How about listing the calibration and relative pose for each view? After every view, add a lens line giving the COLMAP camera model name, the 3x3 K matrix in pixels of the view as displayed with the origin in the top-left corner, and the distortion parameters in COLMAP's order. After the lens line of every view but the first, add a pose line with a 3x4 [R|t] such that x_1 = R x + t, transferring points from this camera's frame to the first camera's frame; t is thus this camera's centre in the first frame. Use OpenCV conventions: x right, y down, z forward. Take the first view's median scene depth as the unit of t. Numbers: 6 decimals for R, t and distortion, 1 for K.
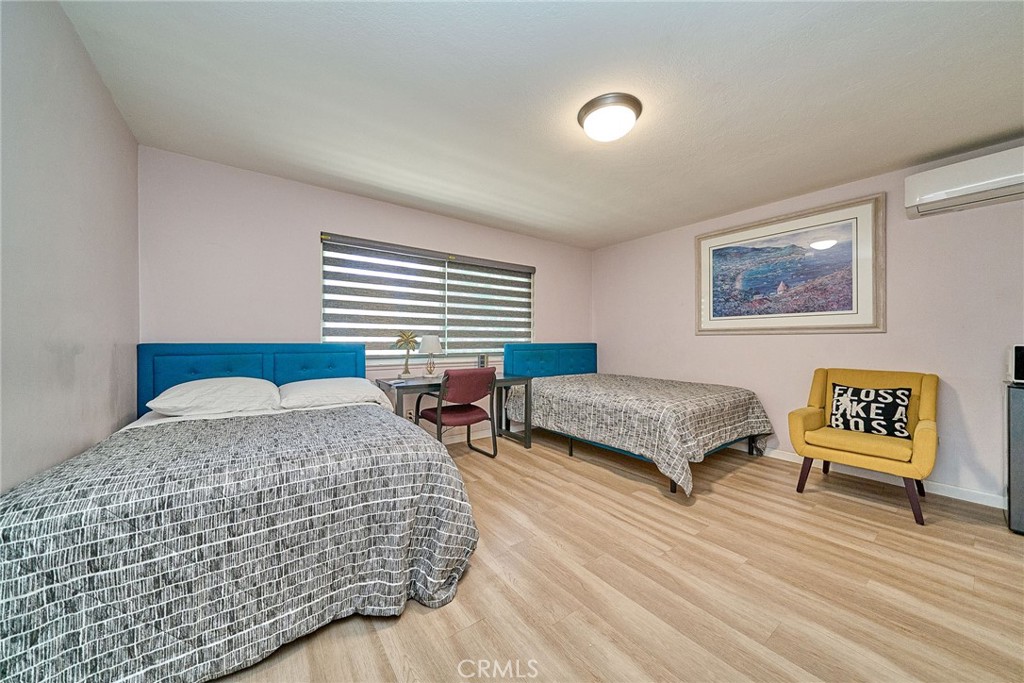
lens RADIAL K [[357.2, 0, 517.3], [0, 357.2, 340.8], [0, 0, 1]] dist [-0.000865, -0.000329]
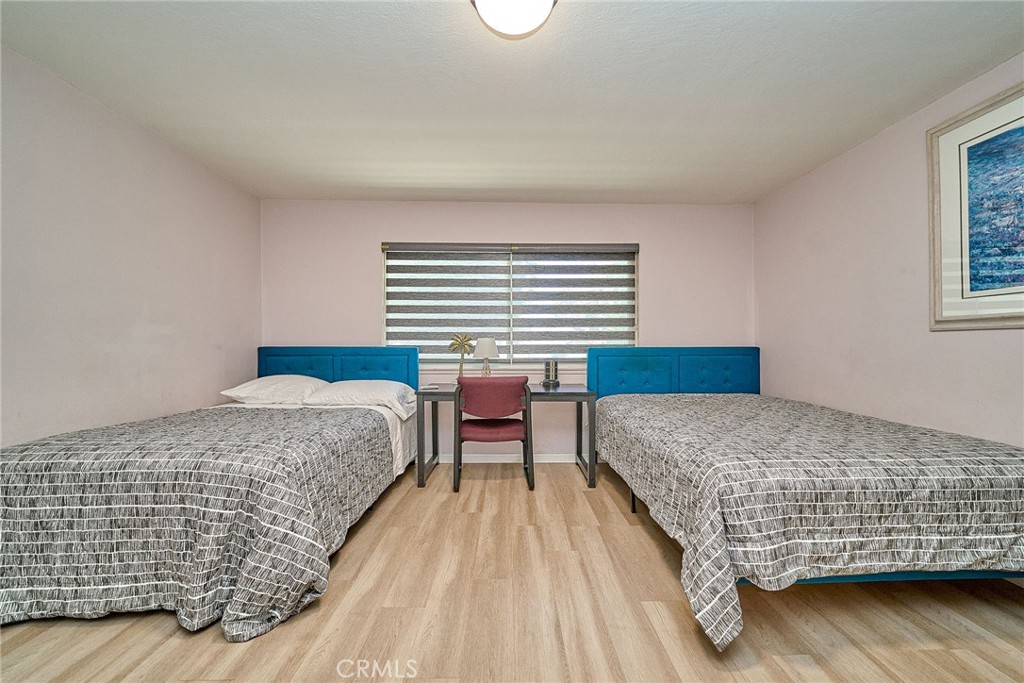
lens RADIAL K [[383.1, 0, 512.0], [0, 383.1, 341.5], [0, 0, 1]] dist [-0.000943, -0.000033]
pose [[0.810743, -0.006999, -0.585361, 0.487082], [0.002903, 0.999964, -0.007936, 0.001756], [0.585395, 0.004735, 0.810734, 0.335413]]
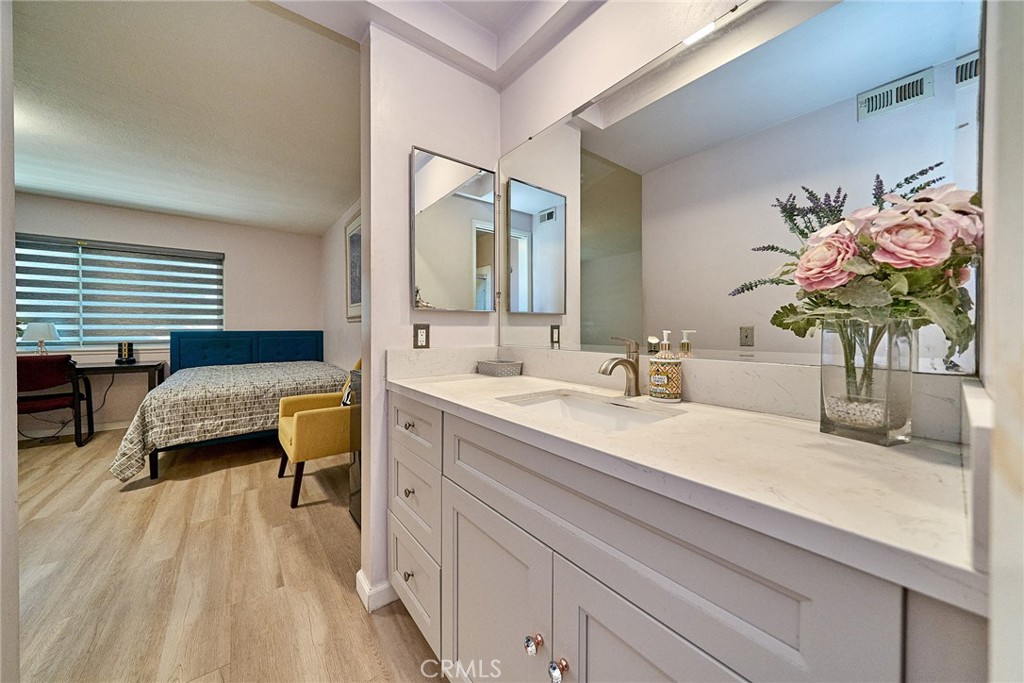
lens RADIAL K [[365.2, 0, 516.6], [0, 365.2, 339.0], [0, 0, 1]] dist [-0.001013, -0.000267]
pose [[0.999928, -0.002542, 0.011685, 1.366665], [0.002260, 0.999709, 0.024034, 0.011152], [-0.011743, -0.024005, 0.999643, -0.022163]]
